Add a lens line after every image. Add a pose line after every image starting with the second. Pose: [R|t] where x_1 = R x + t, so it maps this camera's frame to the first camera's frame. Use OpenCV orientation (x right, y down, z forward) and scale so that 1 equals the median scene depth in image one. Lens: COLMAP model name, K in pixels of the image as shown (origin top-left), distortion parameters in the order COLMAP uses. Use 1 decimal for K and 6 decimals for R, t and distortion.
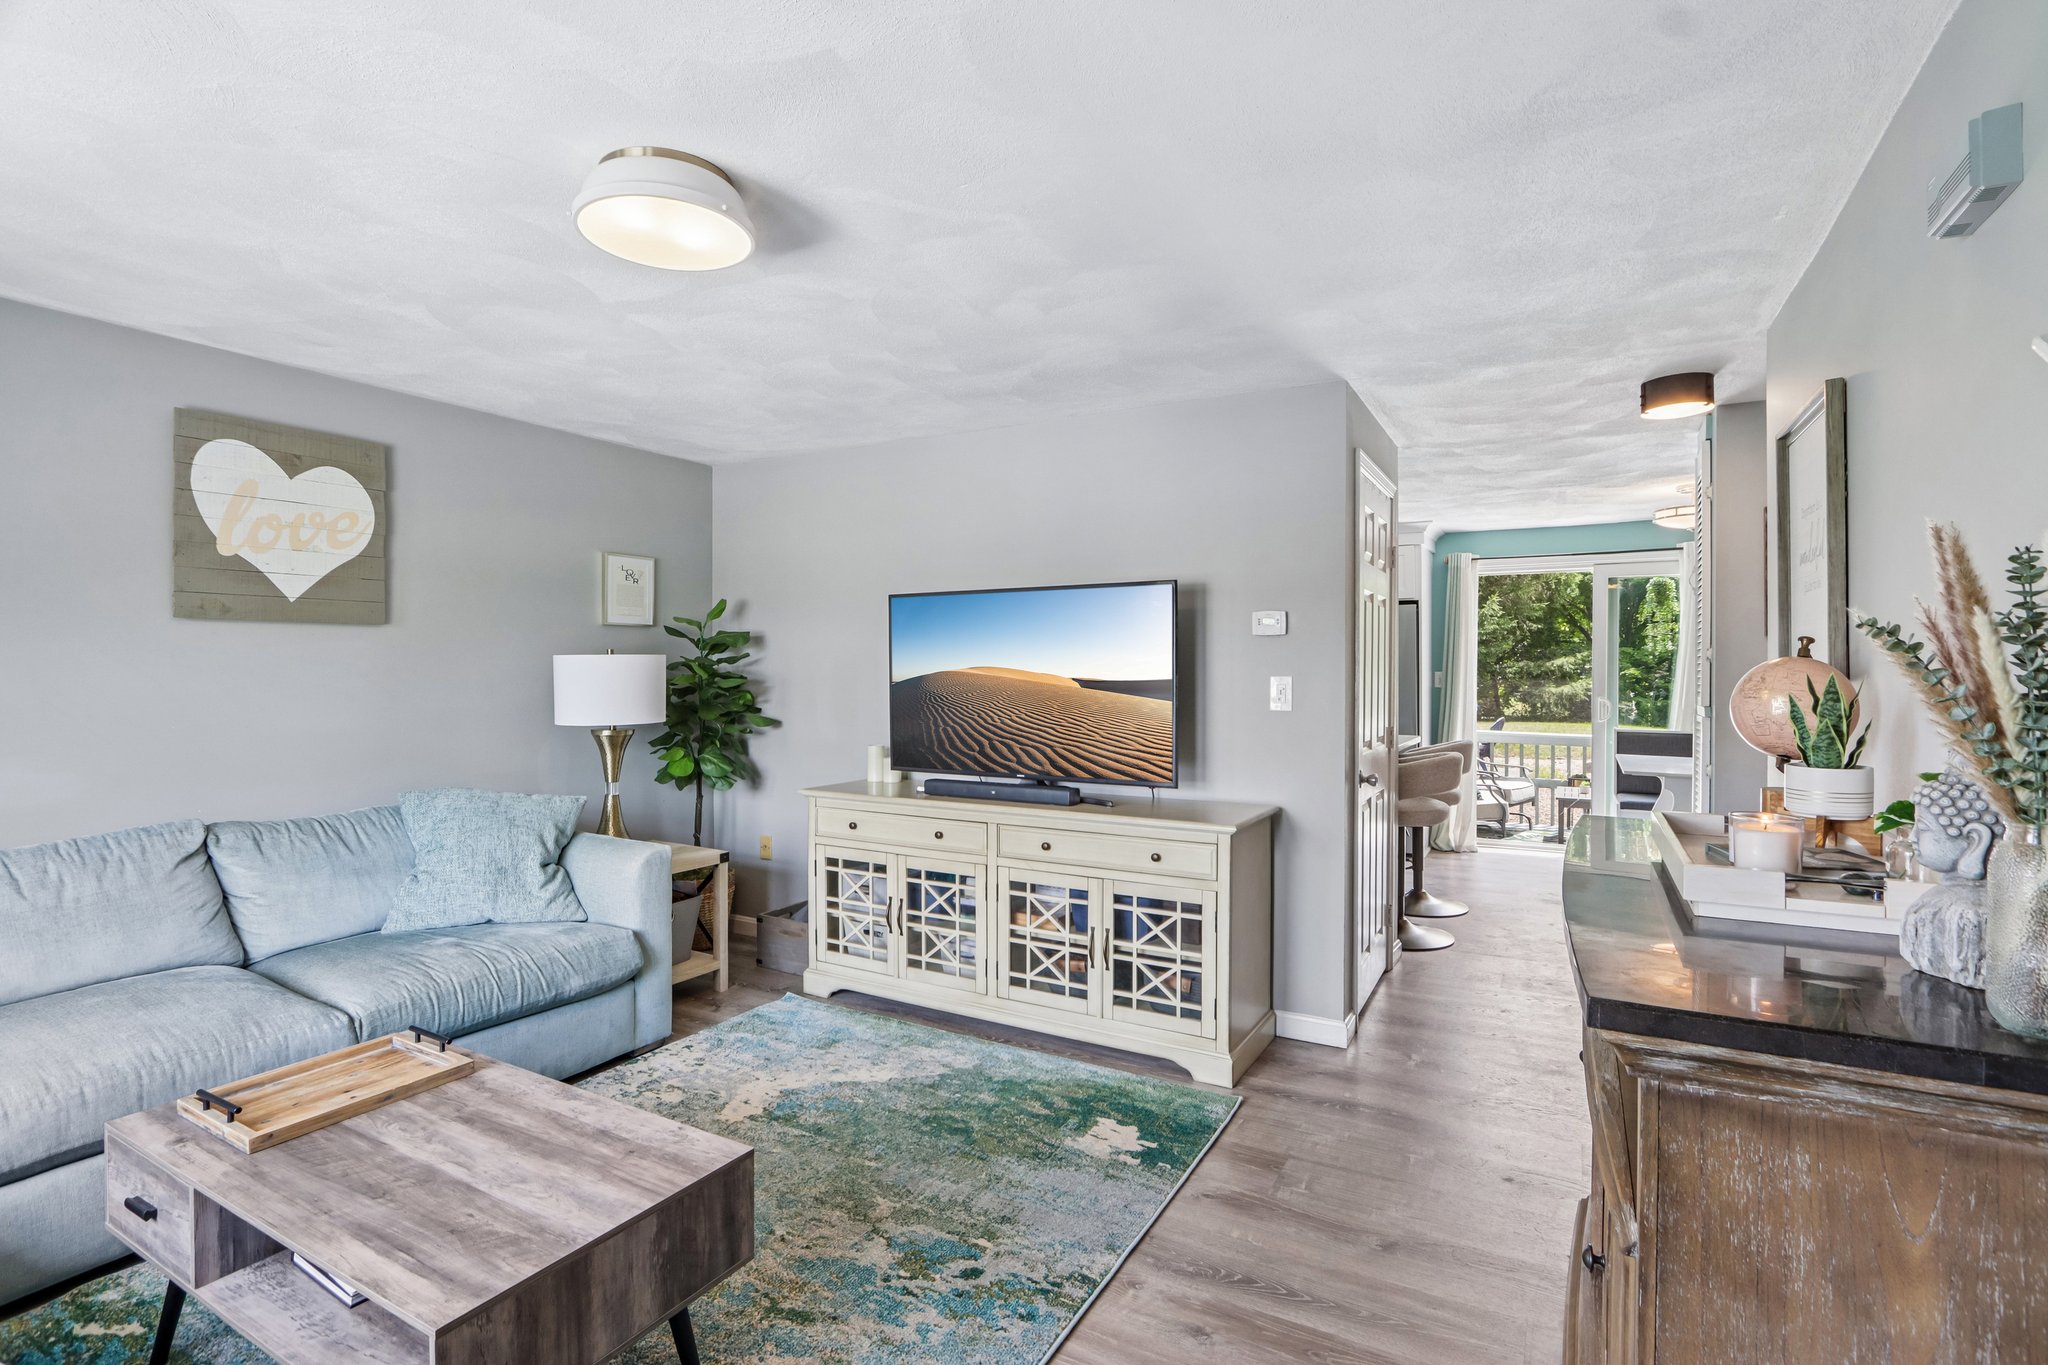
lens RADIAL K [[947.4, 0, 1023.4], [0, 947.4, 679.2], [0, 0, 1]] dist [-0.016008, -0.000241]
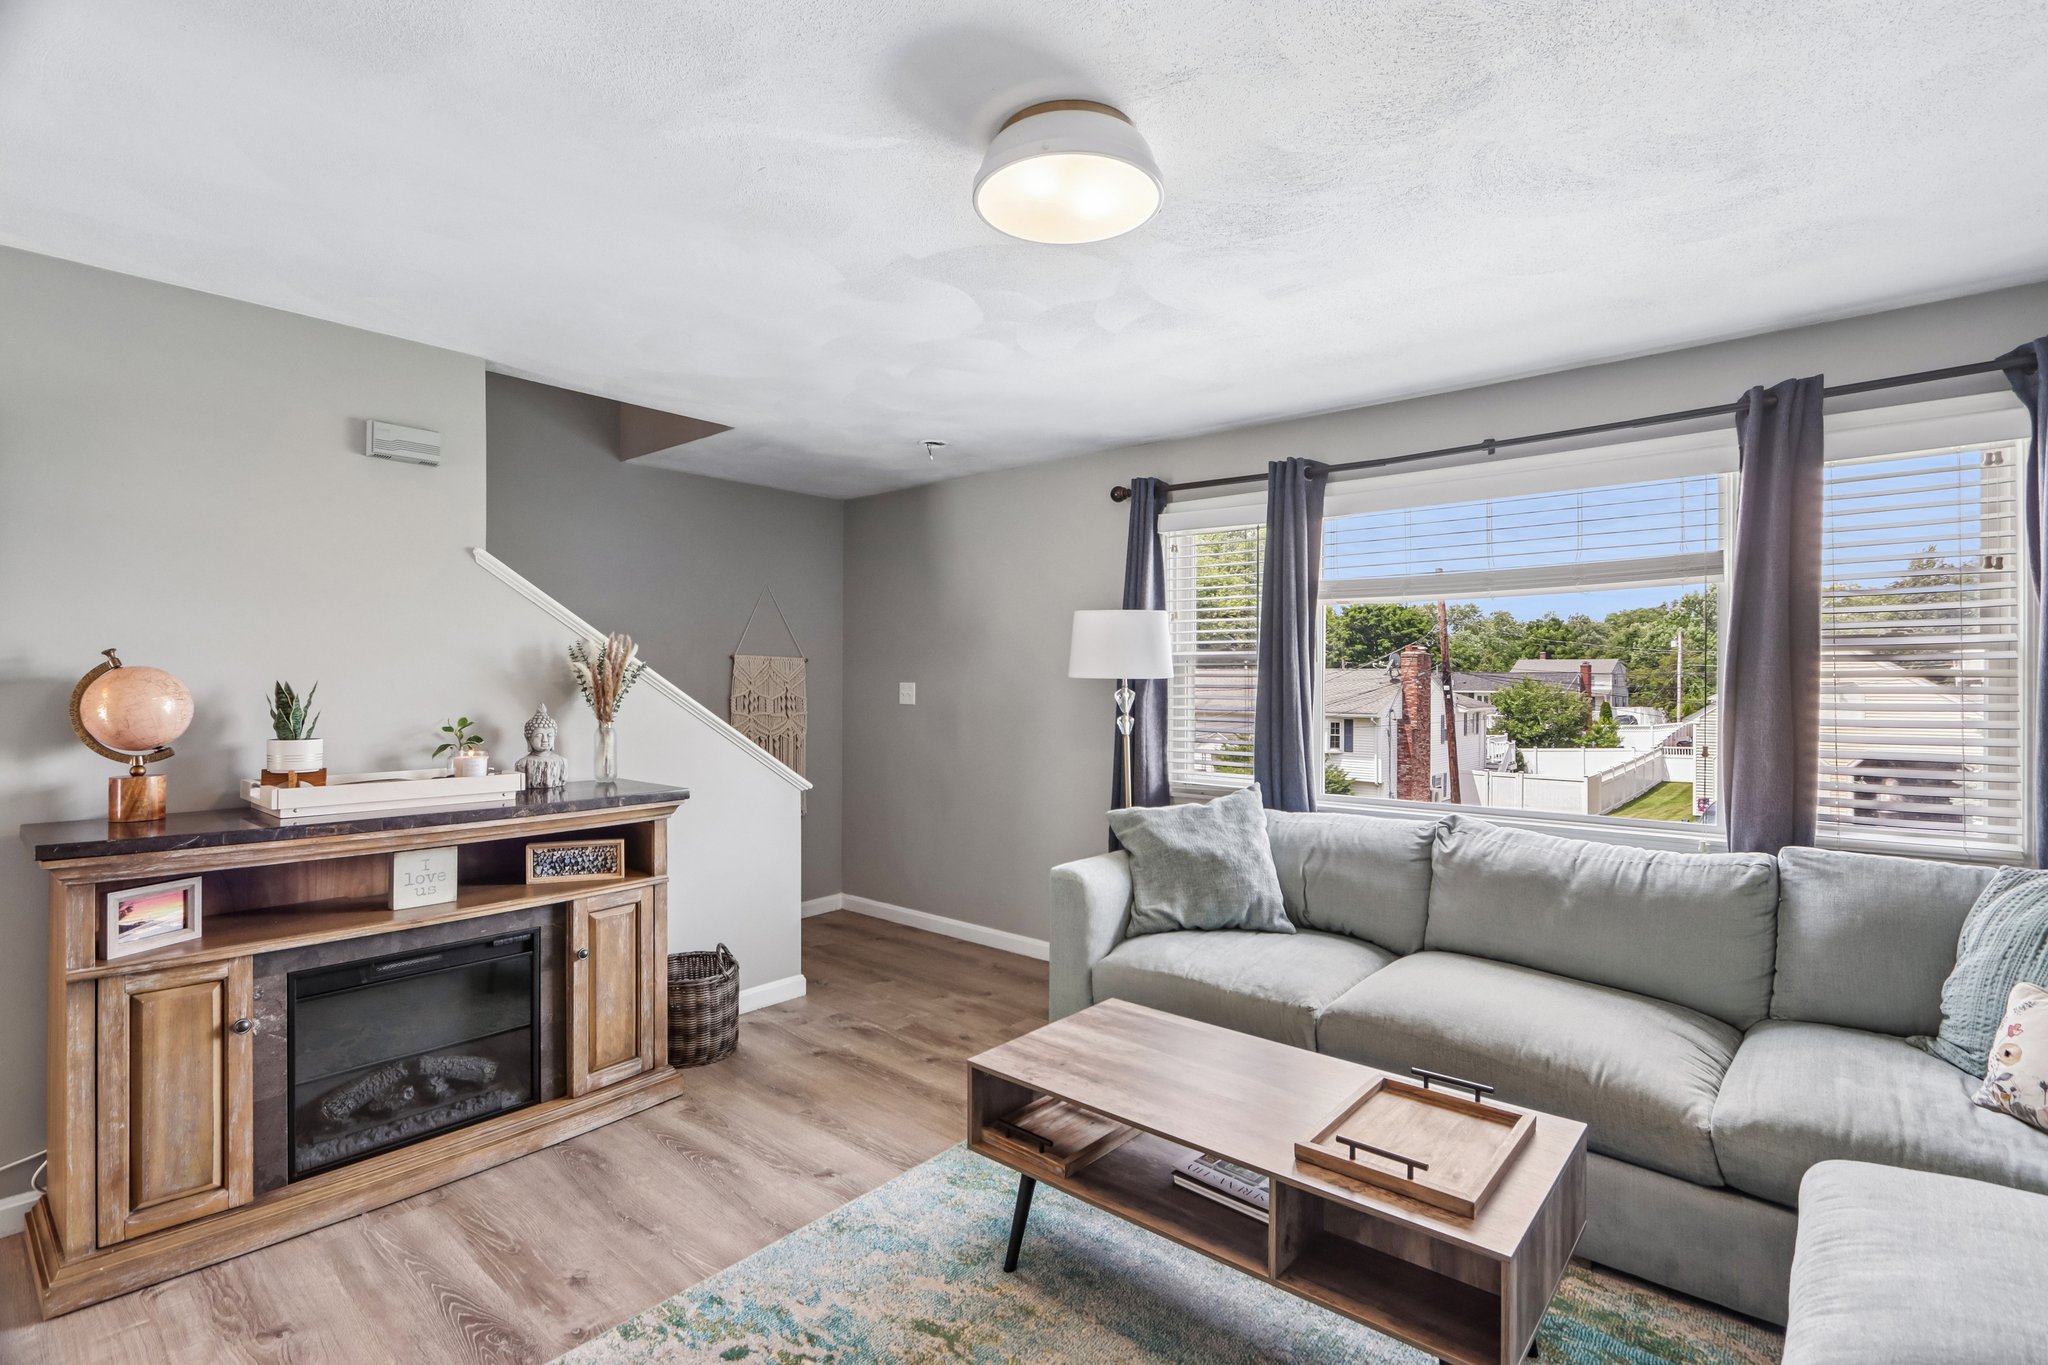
lens RADIAL K [[947.4, 0, 1027.9], [0, 947.4, 683.0], [0, 0, 1]] dist [-0.016008, -0.000241]
pose [[-0.981941, -0.004981, 0.189120, -0.528782], [-0.005233, 0.999986, -0.000833, -0.005640], [-0.189113, -0.001808, -0.981954, 1.957655]]
